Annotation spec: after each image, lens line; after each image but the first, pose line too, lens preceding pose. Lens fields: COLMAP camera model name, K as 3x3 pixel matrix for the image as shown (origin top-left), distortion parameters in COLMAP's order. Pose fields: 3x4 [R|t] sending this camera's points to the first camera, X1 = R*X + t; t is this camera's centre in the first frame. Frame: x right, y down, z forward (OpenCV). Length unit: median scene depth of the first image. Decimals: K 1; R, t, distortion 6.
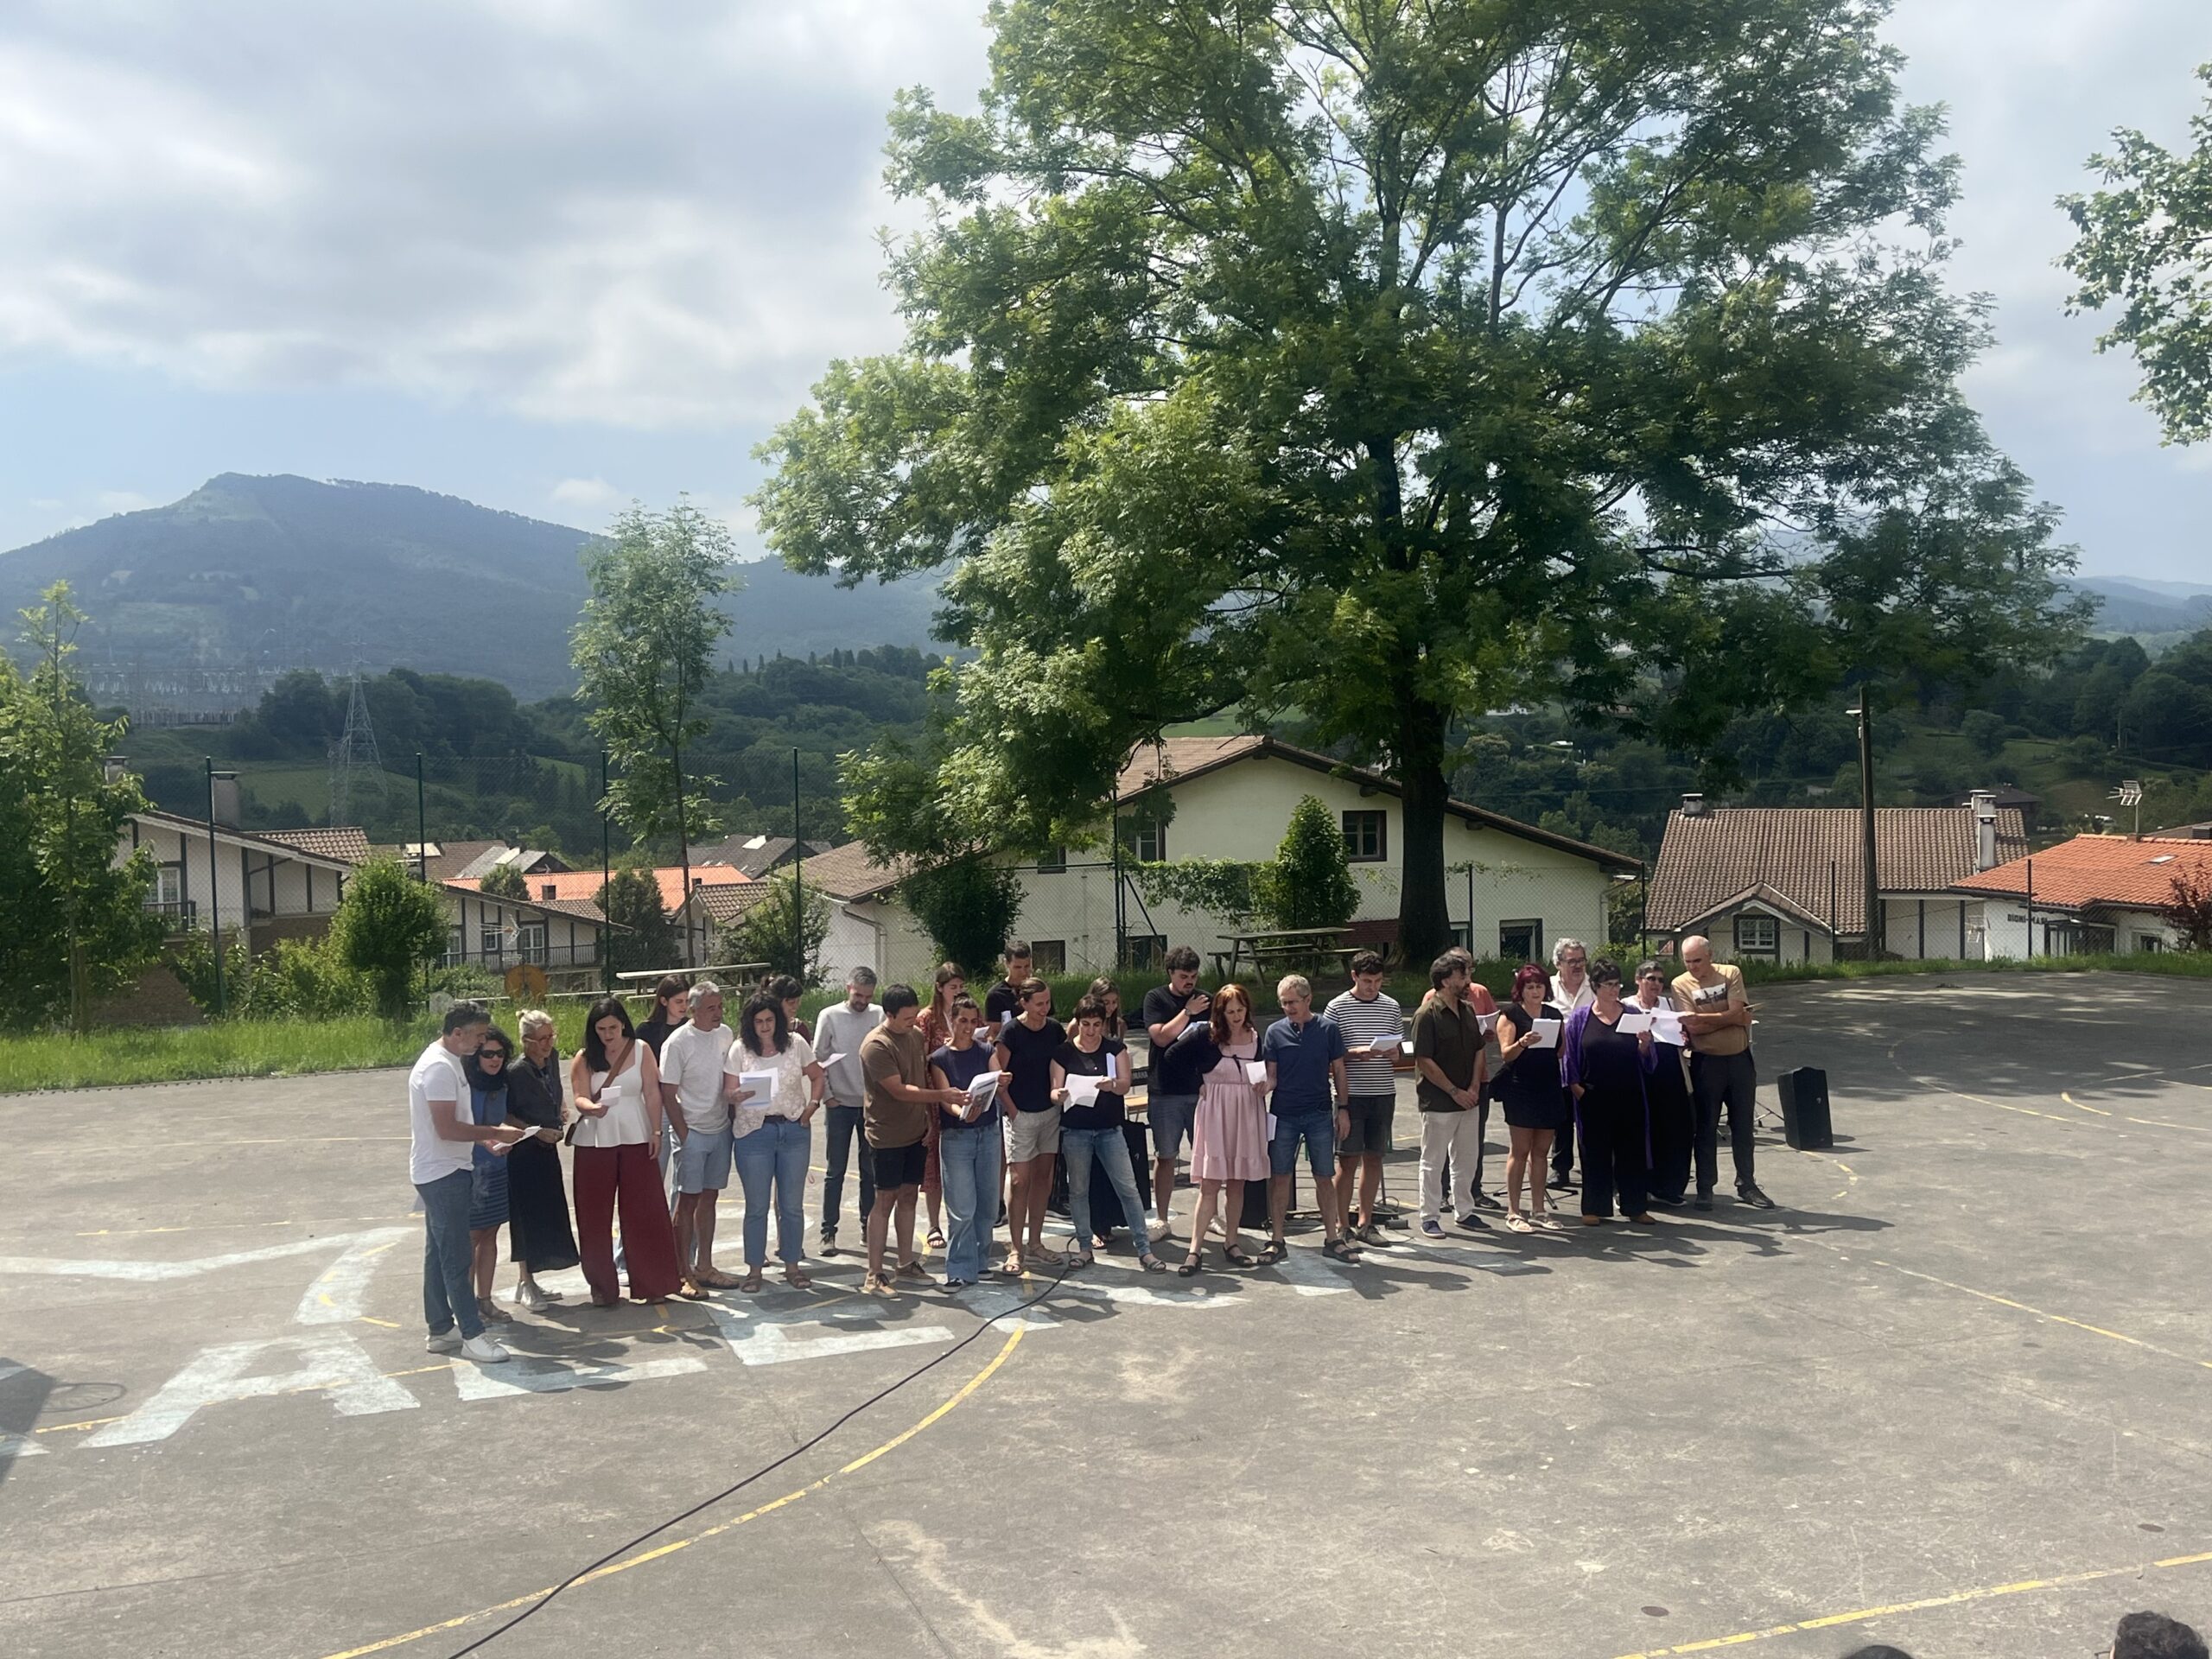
lens RADIAL K [[2200.0, 0, 1098.2], [0, 2200.0, 840.4], [0, 0, 1]] dist [0.024153, 0.000000]
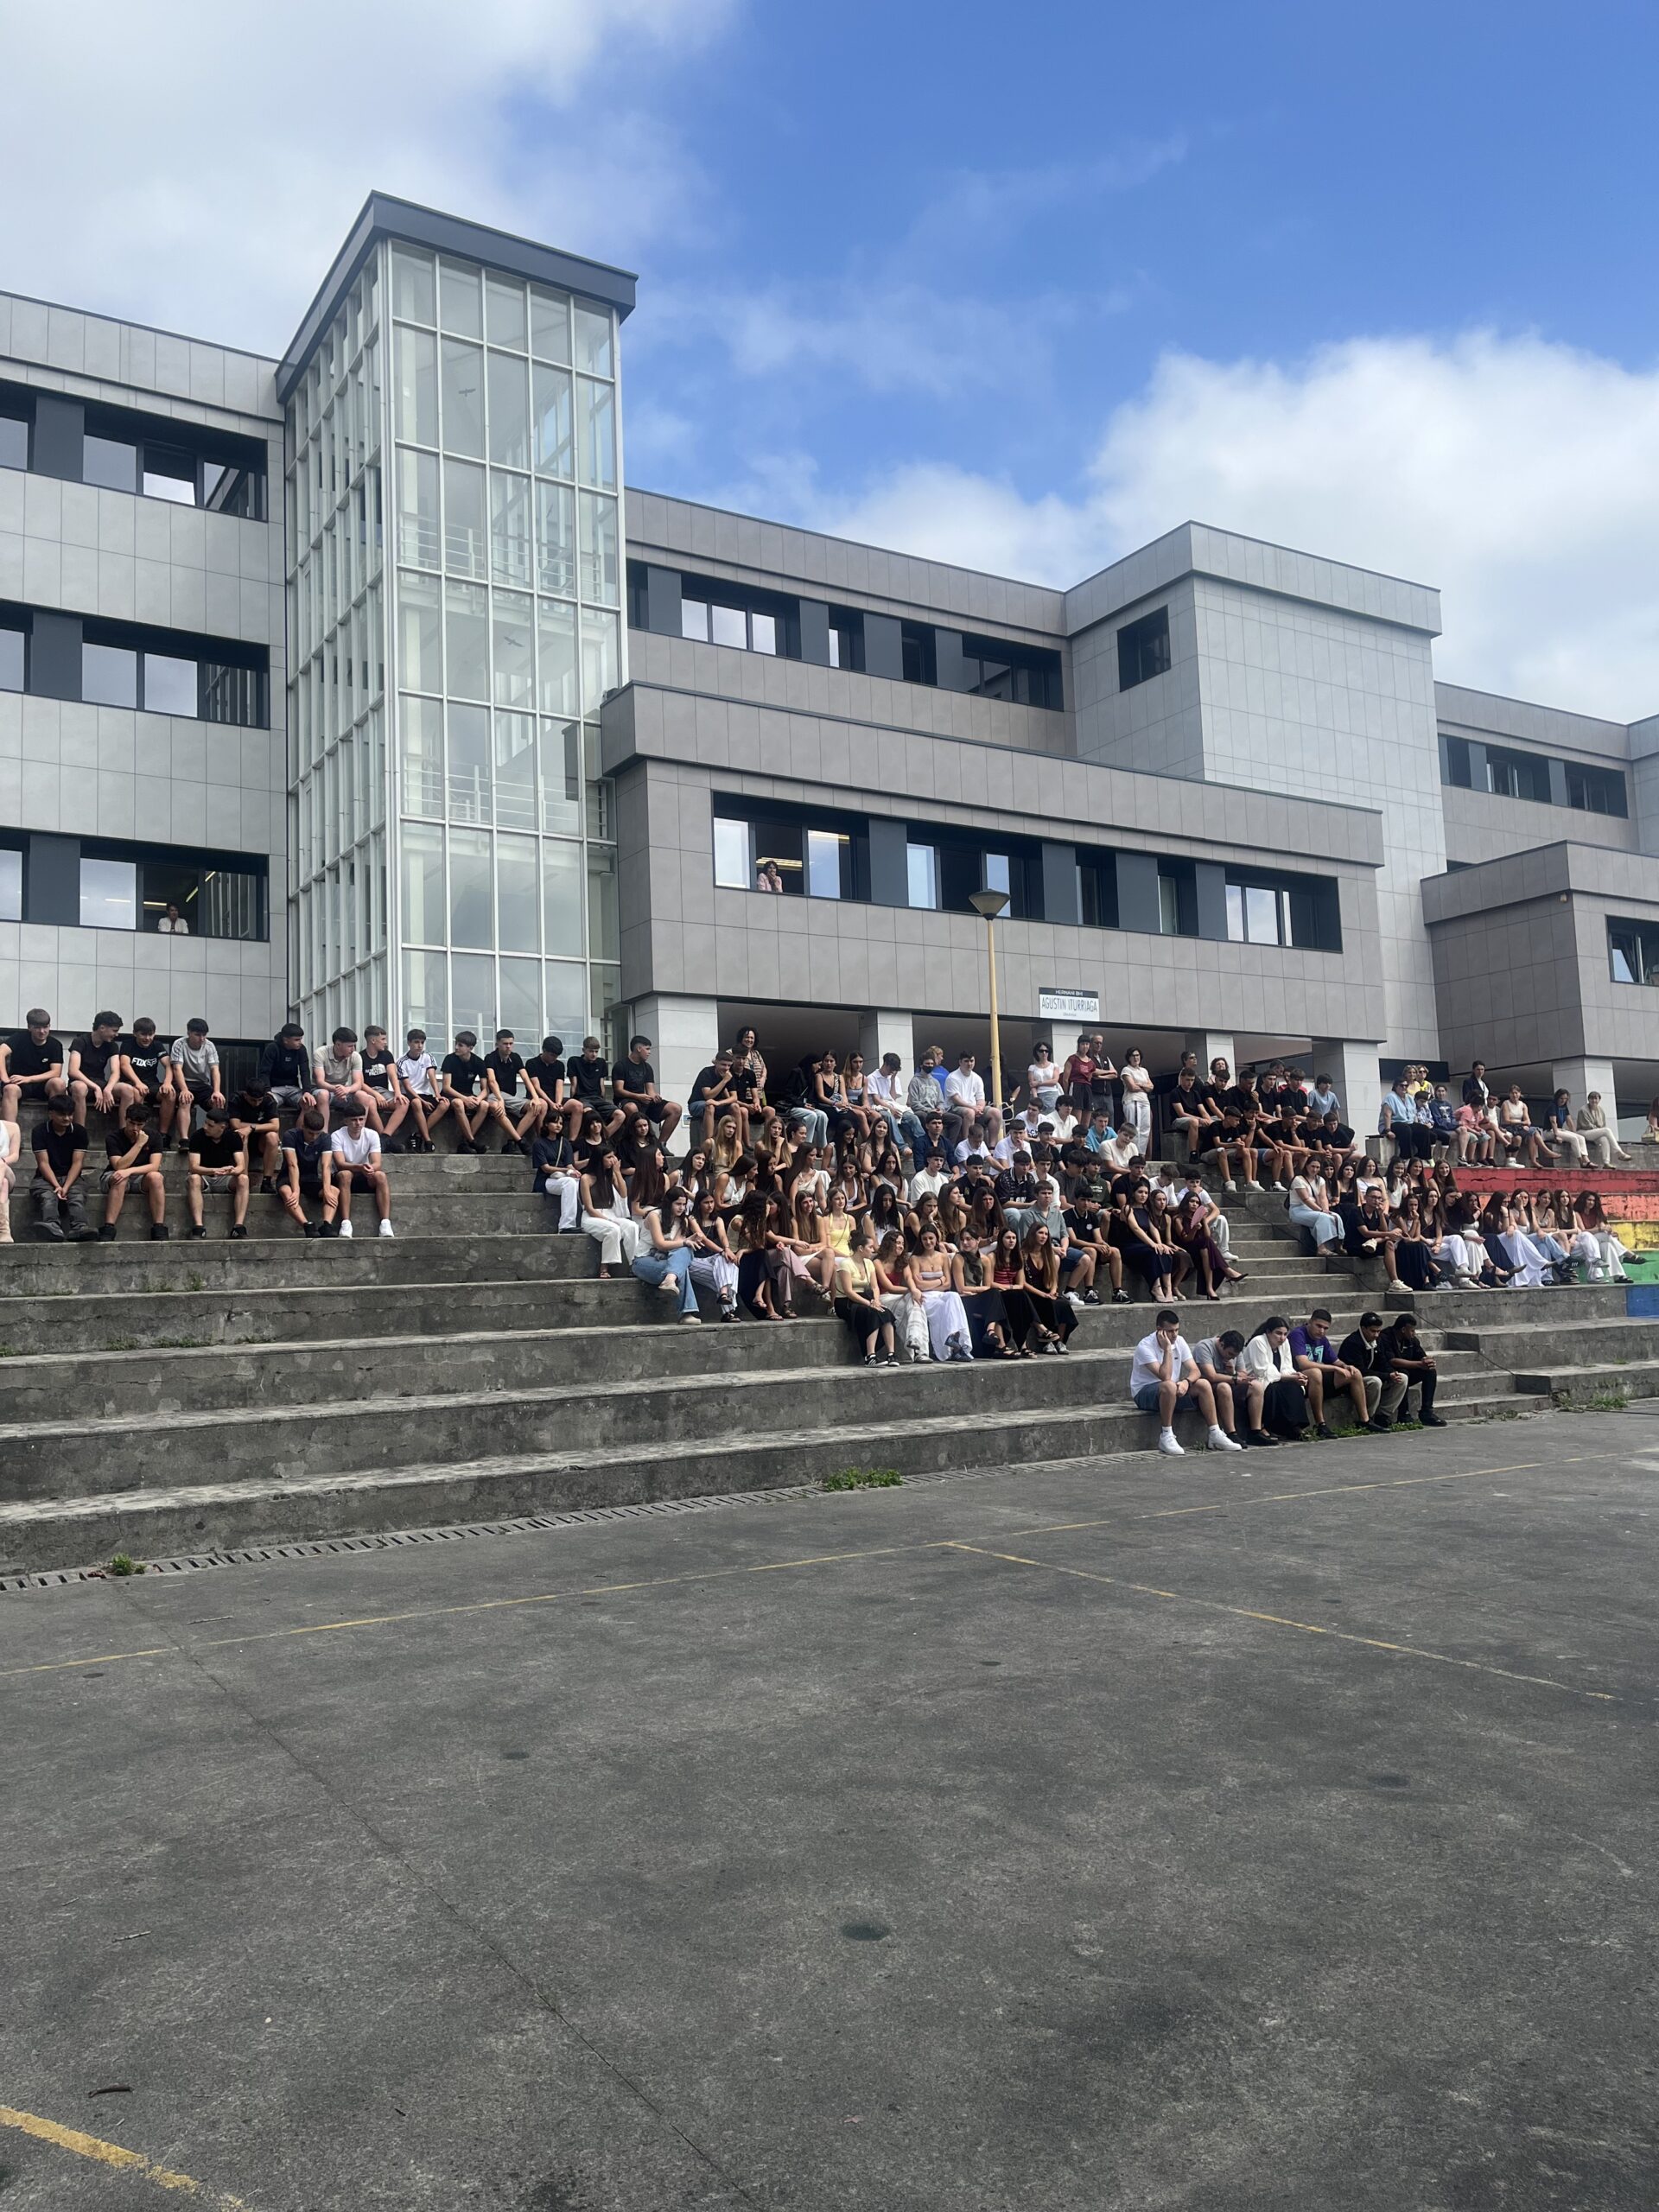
lens RADIAL K [[1662.8, 0, 835.8], [0, 1662.8, 1099.8], [0, 0, 1]] dist [0.073192, -0.097140]
pose [[-0.975804, 0.030386, -0.216525, 0.357433], [0.044497, 0.997170, -0.060594, 0.019863], [0.214071, -0.068763, -0.974395, 0.765232]]
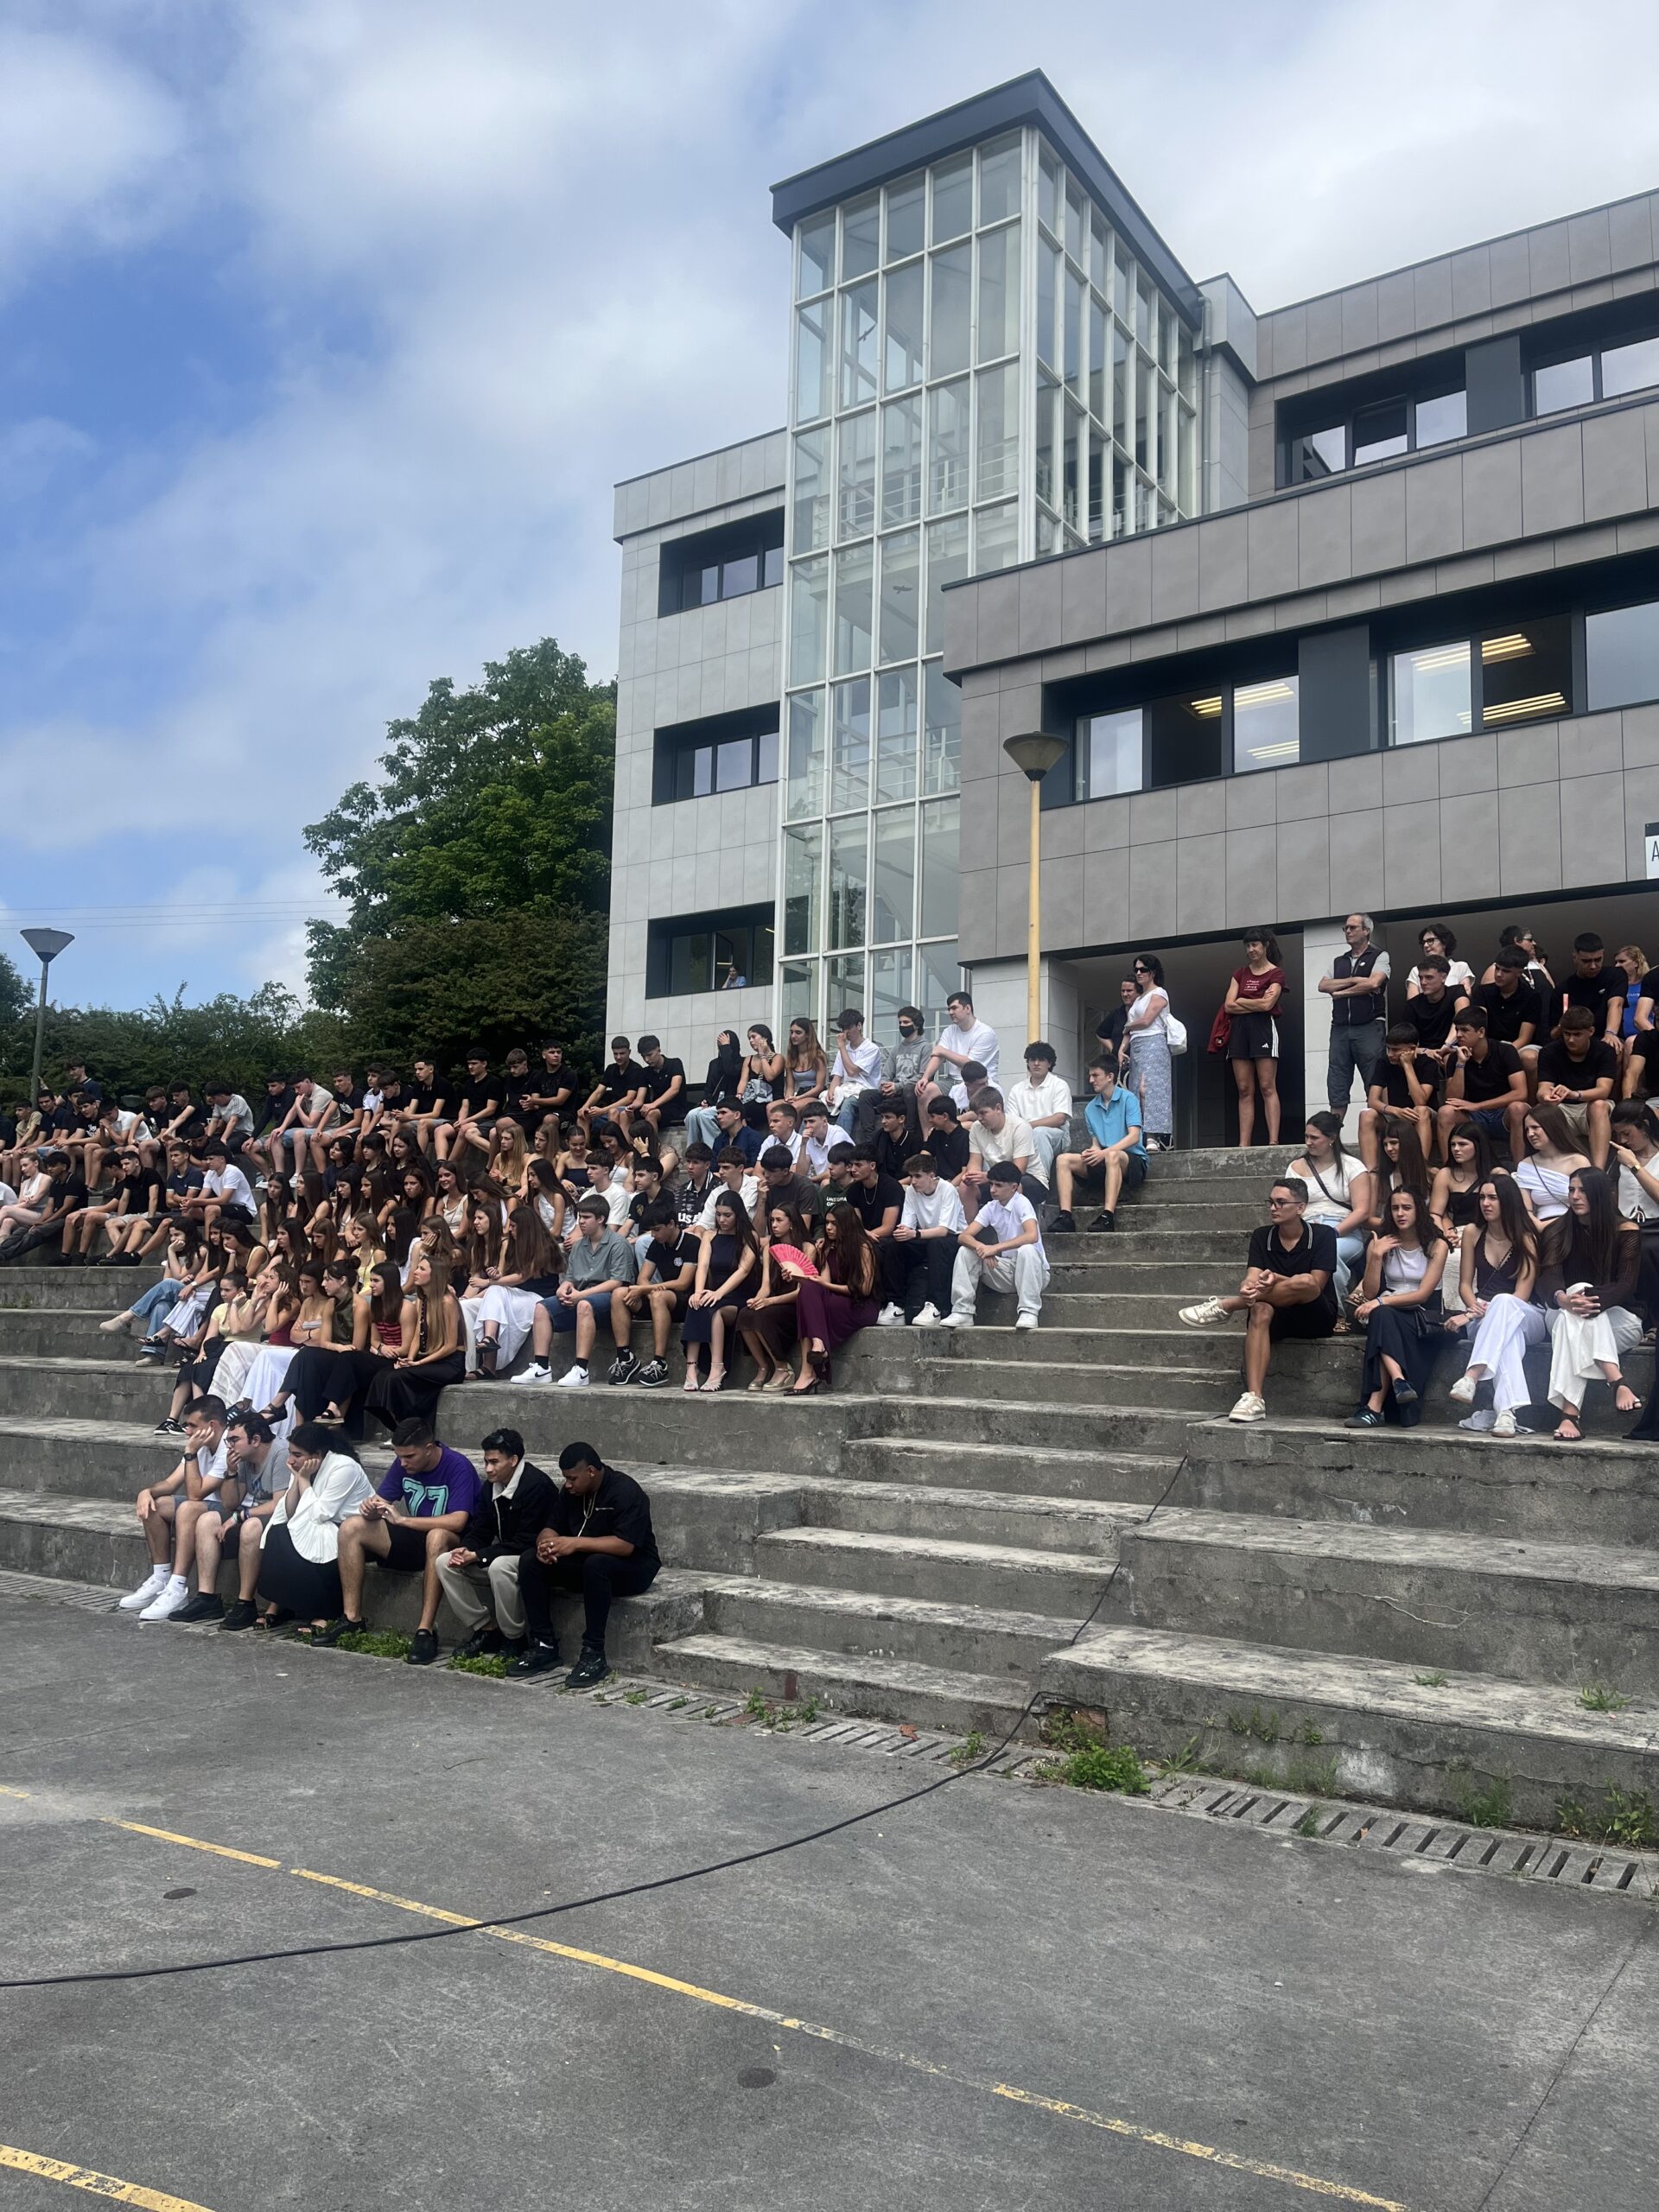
lens RADIAL K [[1662.8, 0, 831.3], [0, 1662.8, 1099.6], [0, 0, 1]] dist [0.073192, -0.097140]
pose [[-0.596141, 0.113439, 0.794825, -0.310183], [0.029394, 0.992388, -0.119589, 0.047550], [-0.802341, -0.047929, -0.594938, 0.318616]]
